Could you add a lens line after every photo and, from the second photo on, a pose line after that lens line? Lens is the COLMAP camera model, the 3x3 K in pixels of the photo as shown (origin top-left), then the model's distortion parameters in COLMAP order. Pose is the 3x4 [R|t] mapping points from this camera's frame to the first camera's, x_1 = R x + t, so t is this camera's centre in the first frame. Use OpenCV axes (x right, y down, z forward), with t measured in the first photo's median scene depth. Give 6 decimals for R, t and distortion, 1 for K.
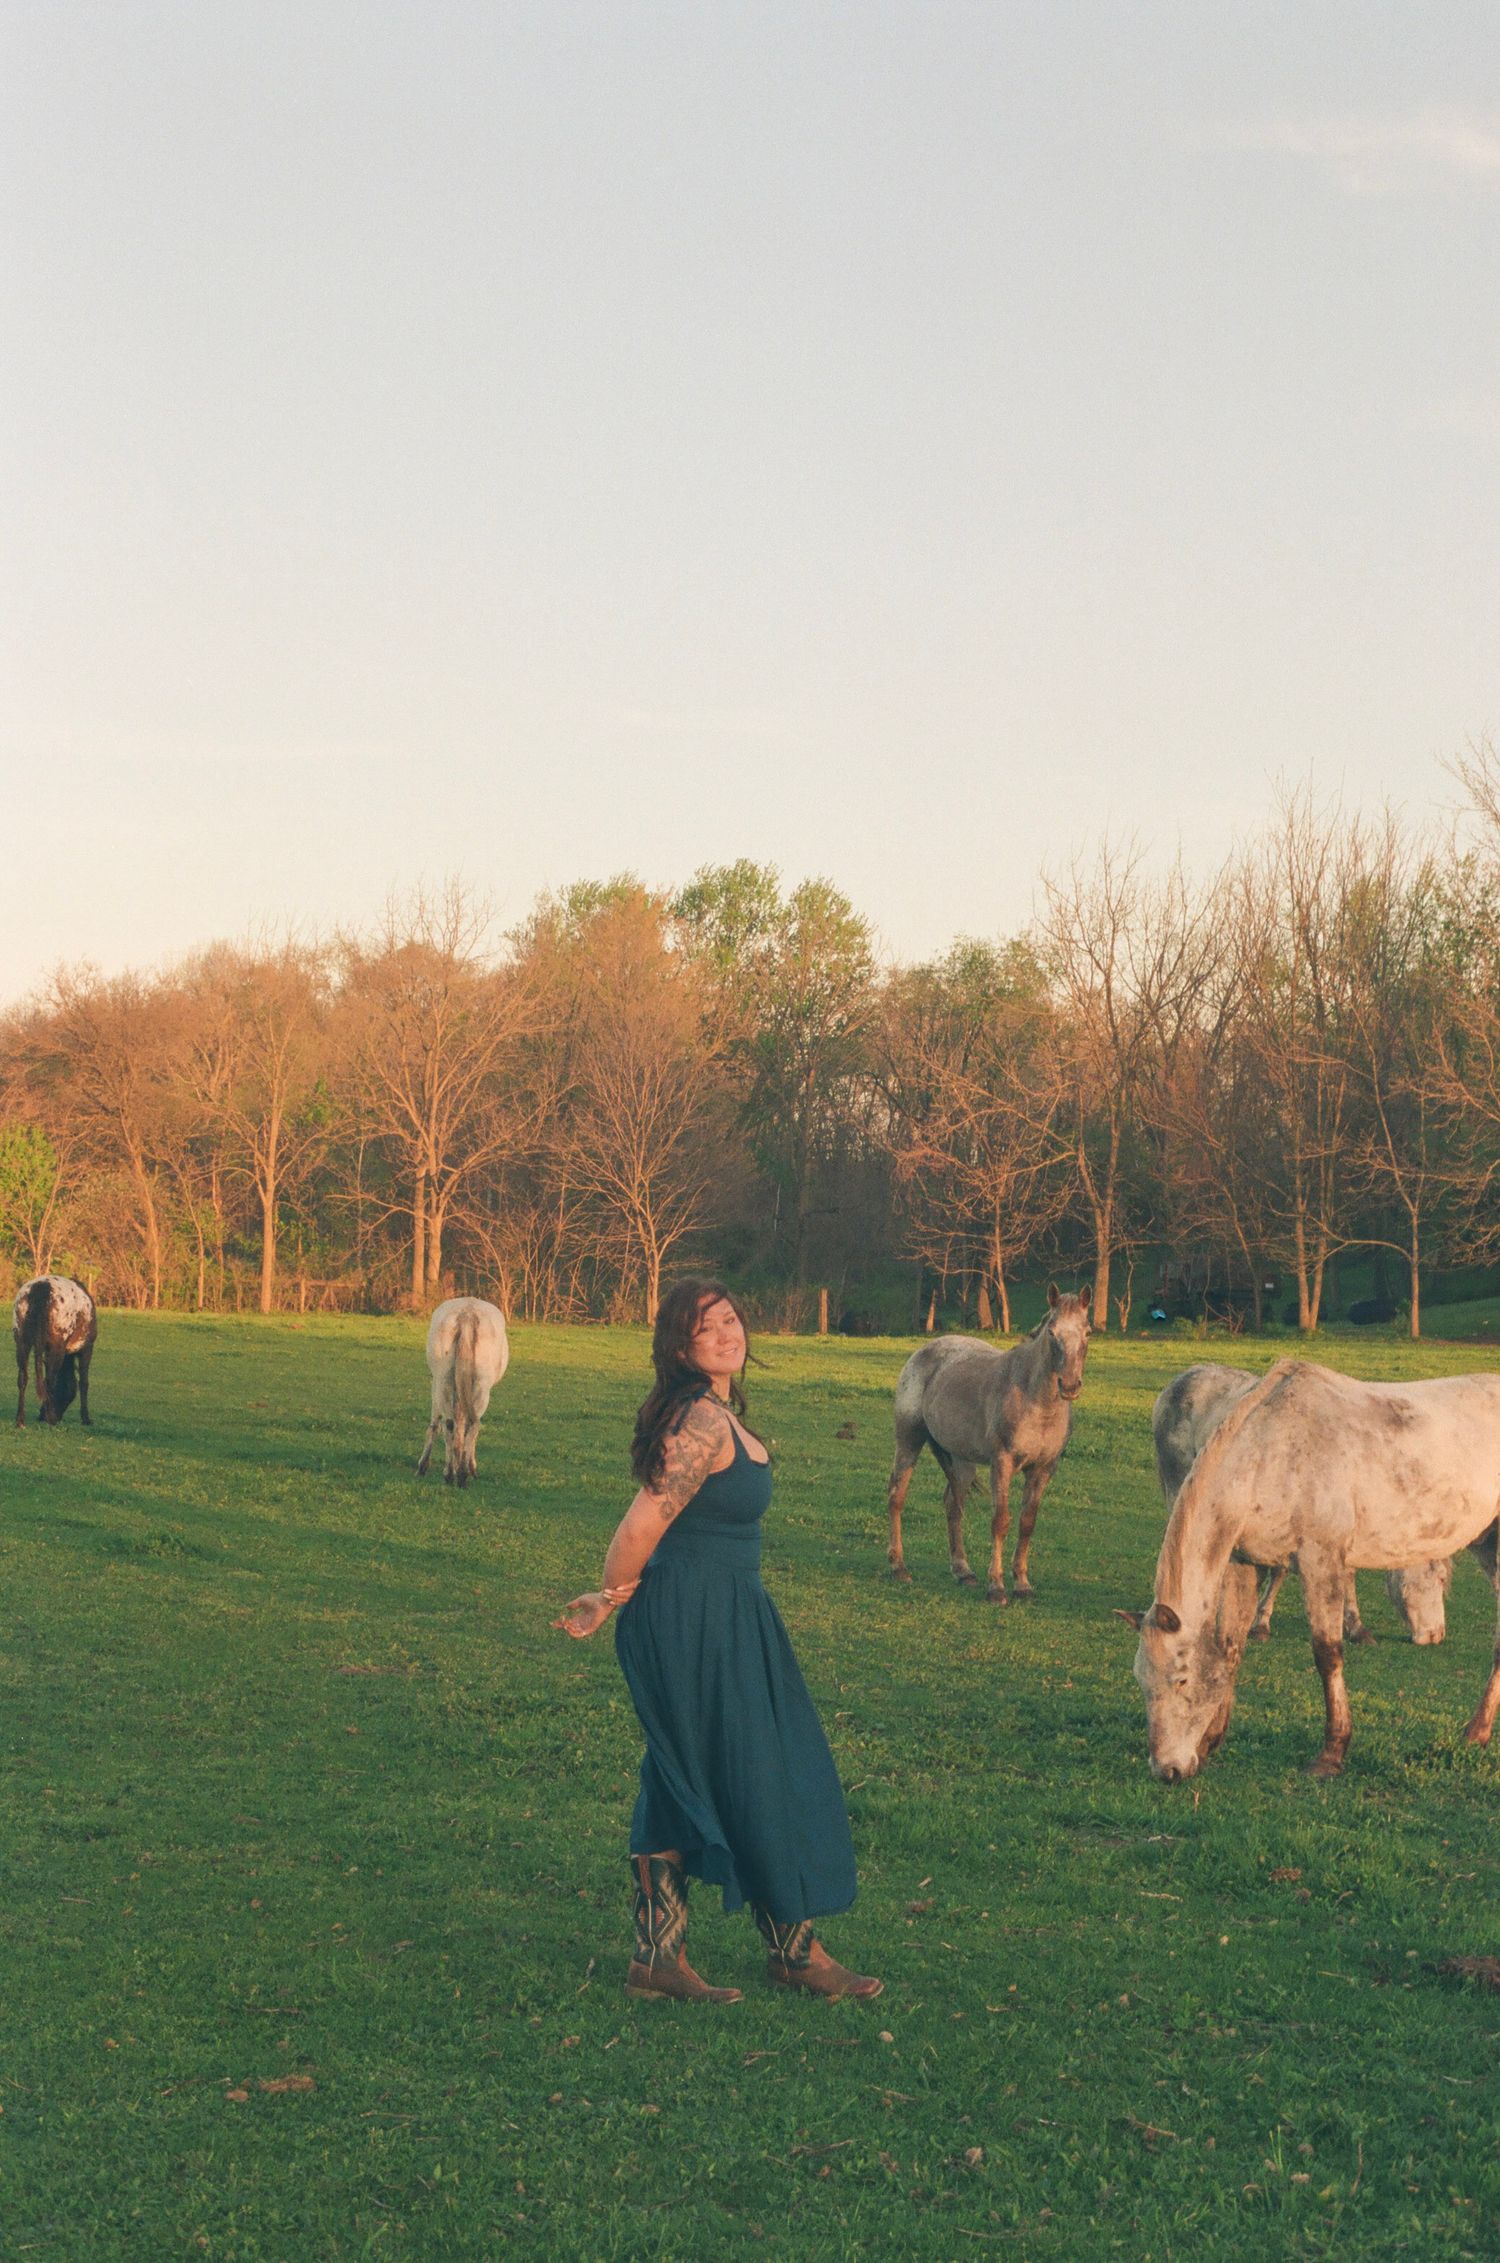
lens RADIAL K [[2561.8, 0, 750.4], [0, 2561.8, 1127.3], [0, 0, 1]] dist [-0.012649, -0.001747]
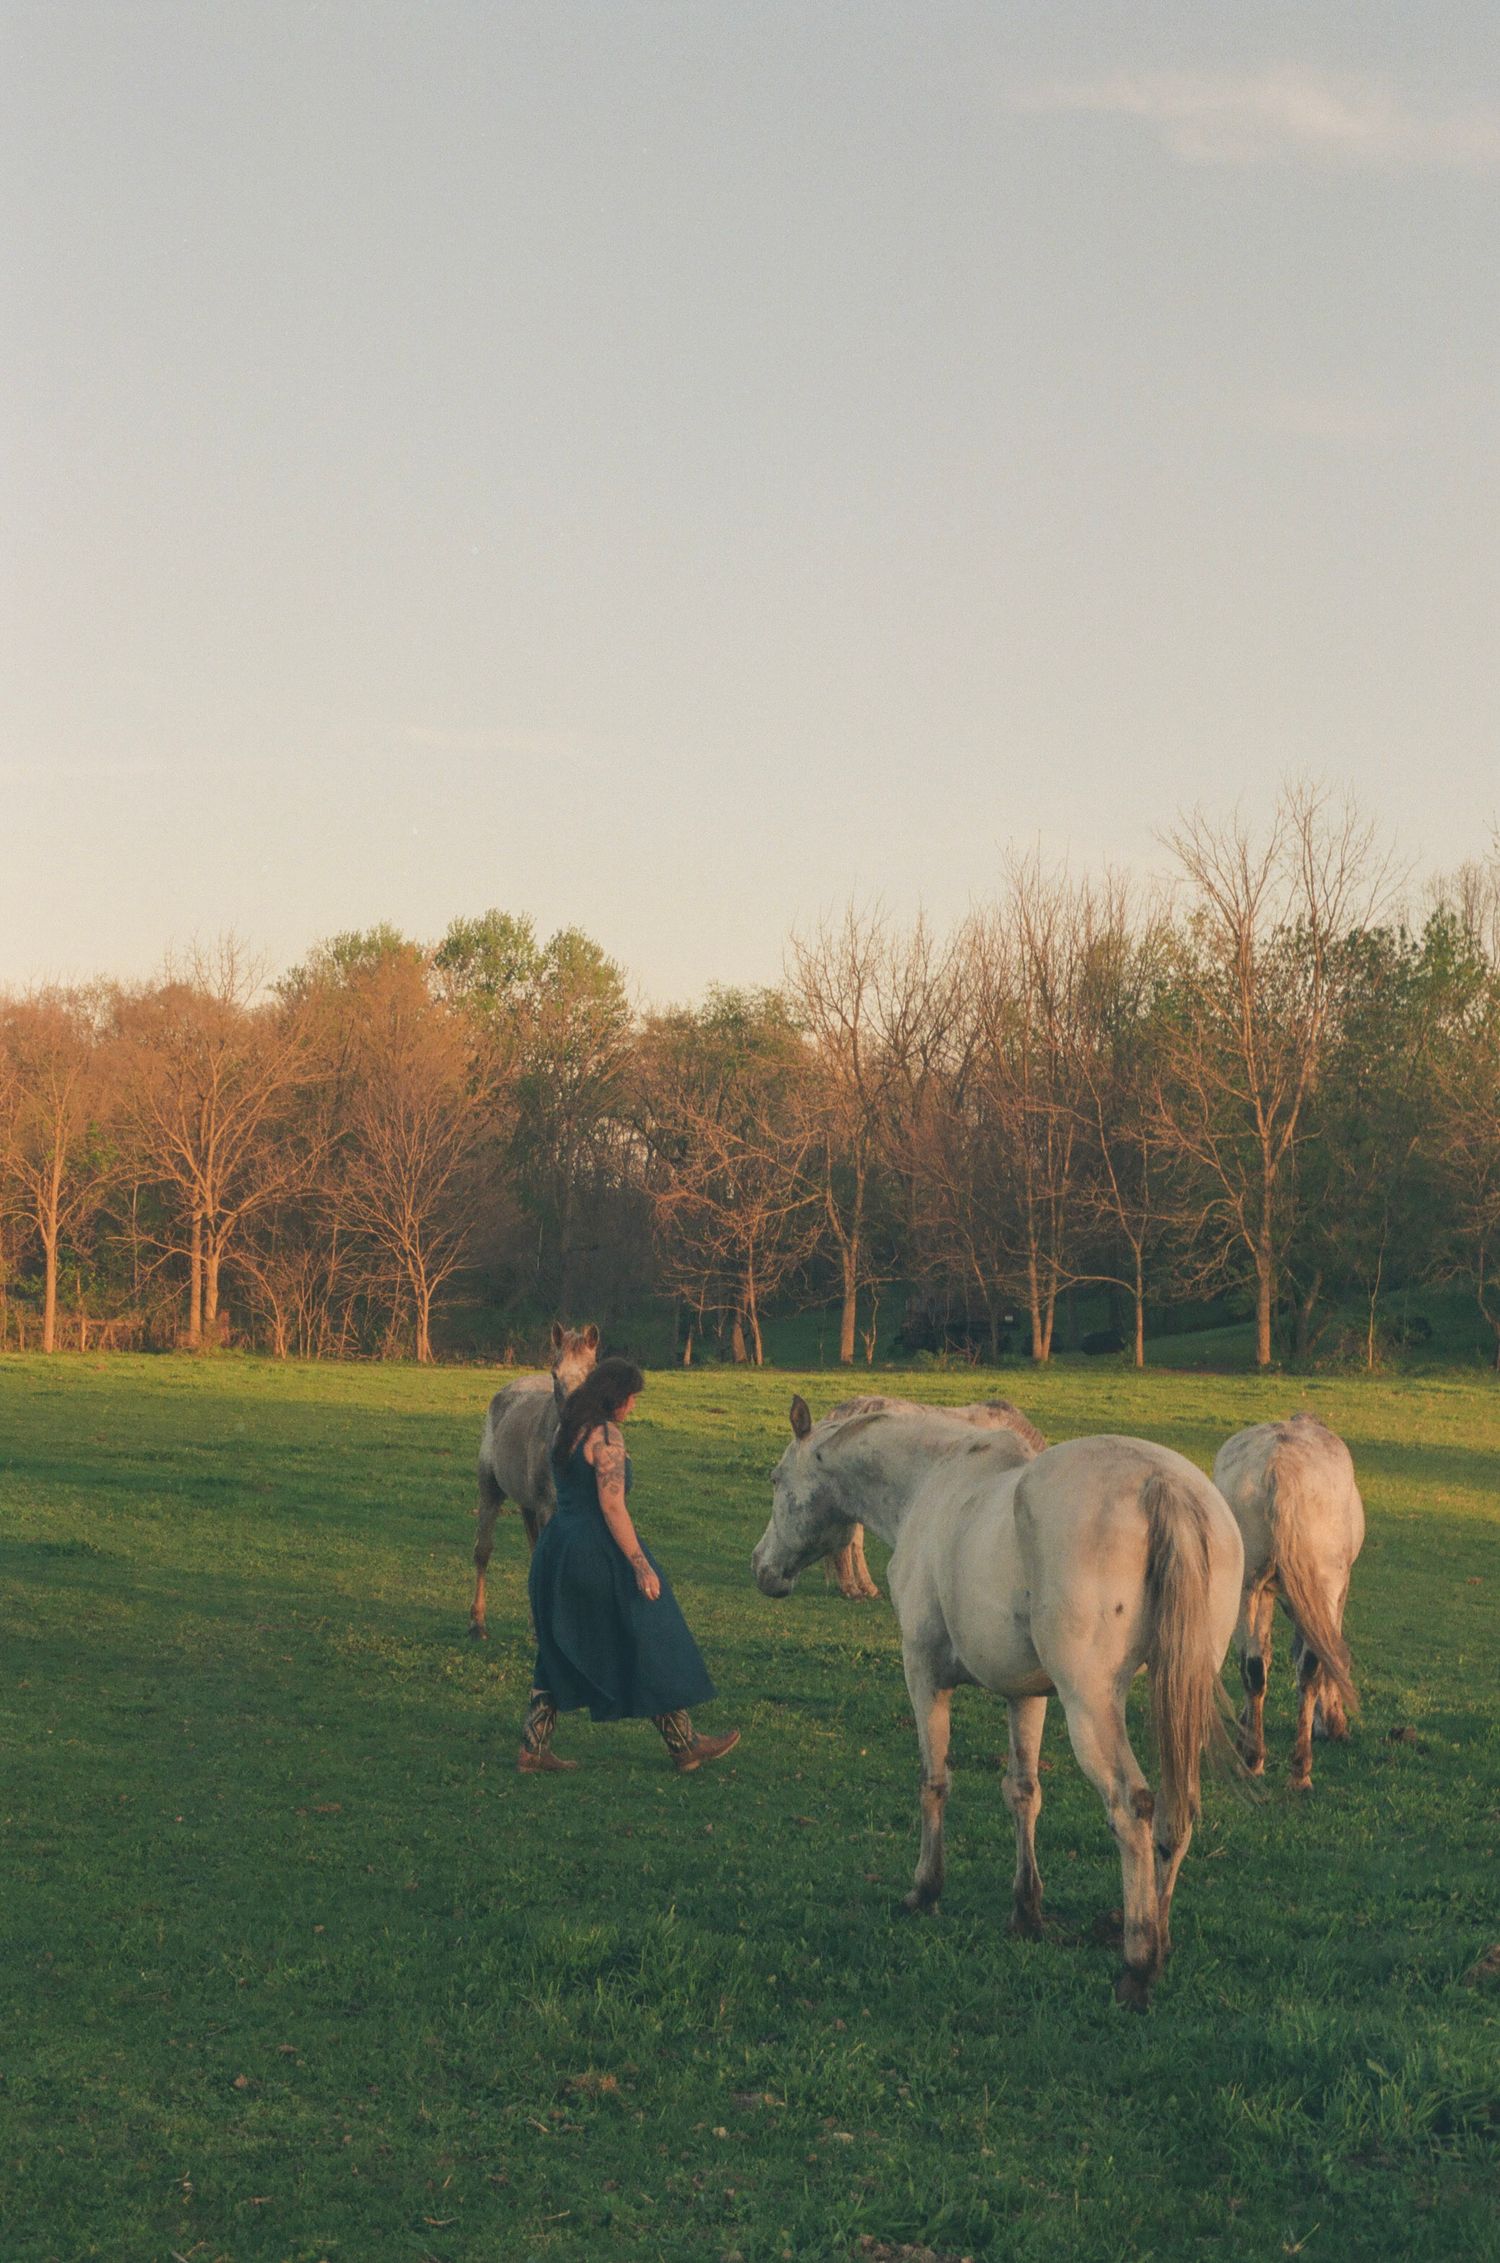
lens RADIAL K [[2711.0, 0, 678.3], [0, 2711.0, 1130.7], [0, 0, 1]] dist [-0.030462, 0.011607]
pose [[0.997610, -0.002478, 0.069052, -0.010165], [0.002819, 0.999984, -0.004847, -0.011077], [-0.069039, 0.005030, 0.997601, -0.111448]]
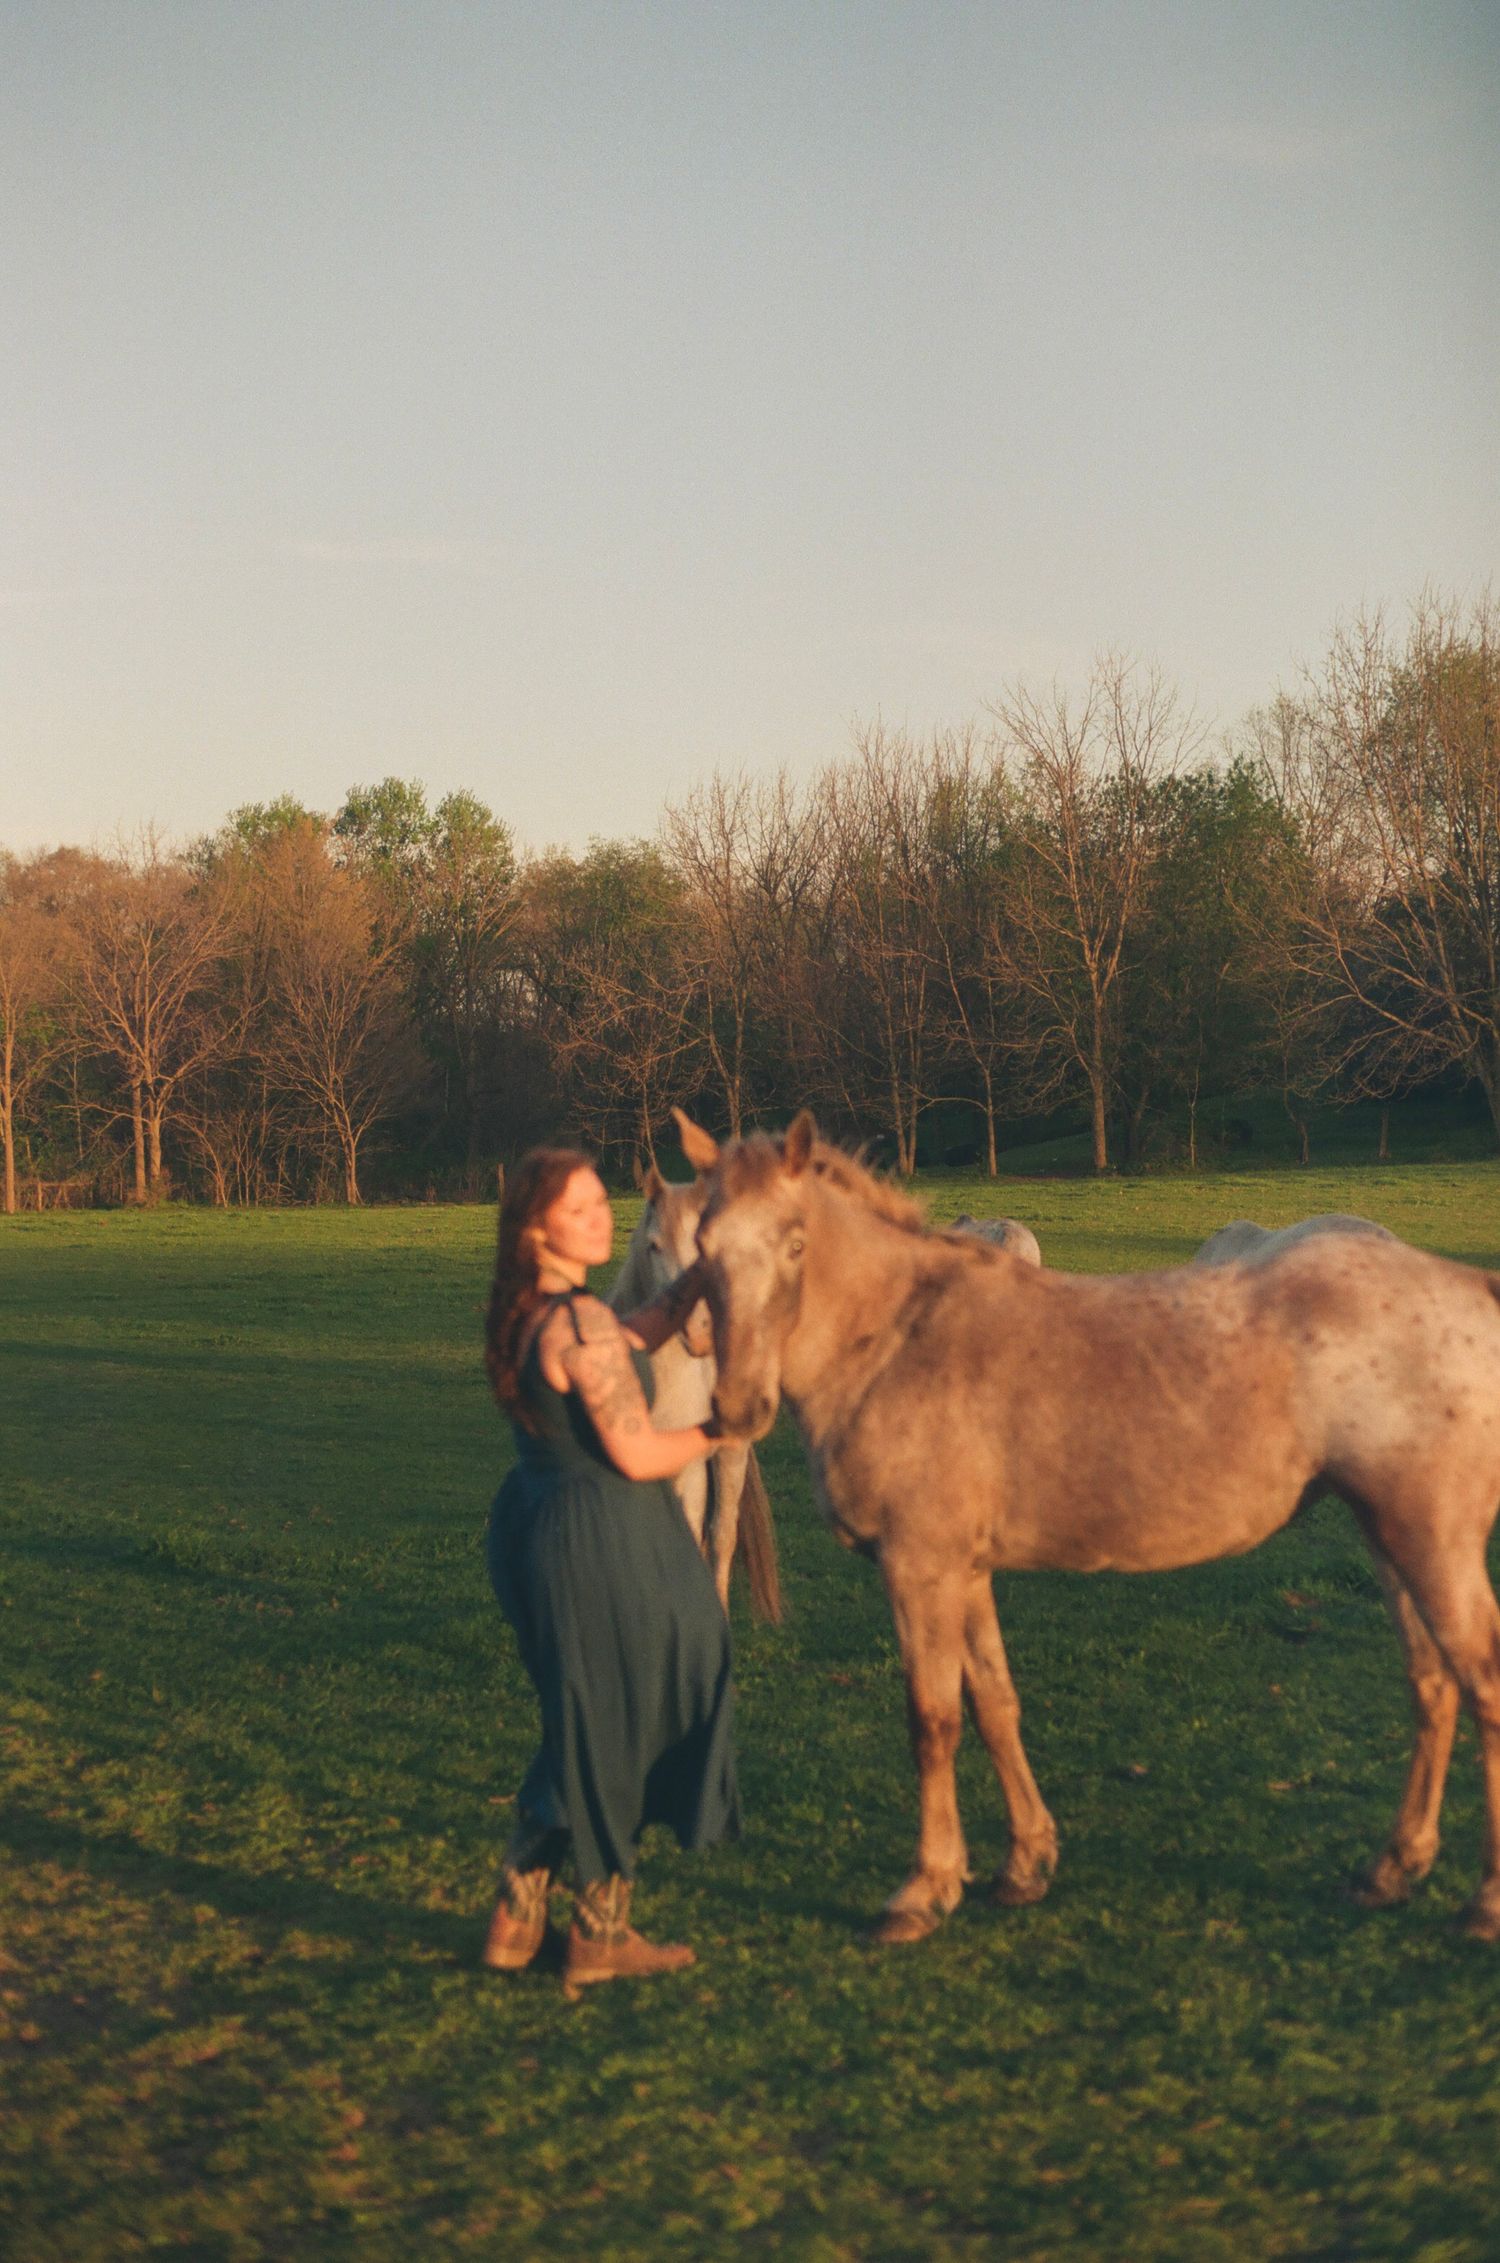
lens RADIAL K [[3280.2, 0, 807.5], [0, 3280.2, 1131.3], [0, 0, 1]] dist [-0.017391, -0.038321]
pose [[0.986786, -0.057407, 0.151517, -0.058000], [0.047538, 0.996554, 0.067972, -0.046096], [-0.154897, -0.059871, 0.986115, -0.491394]]
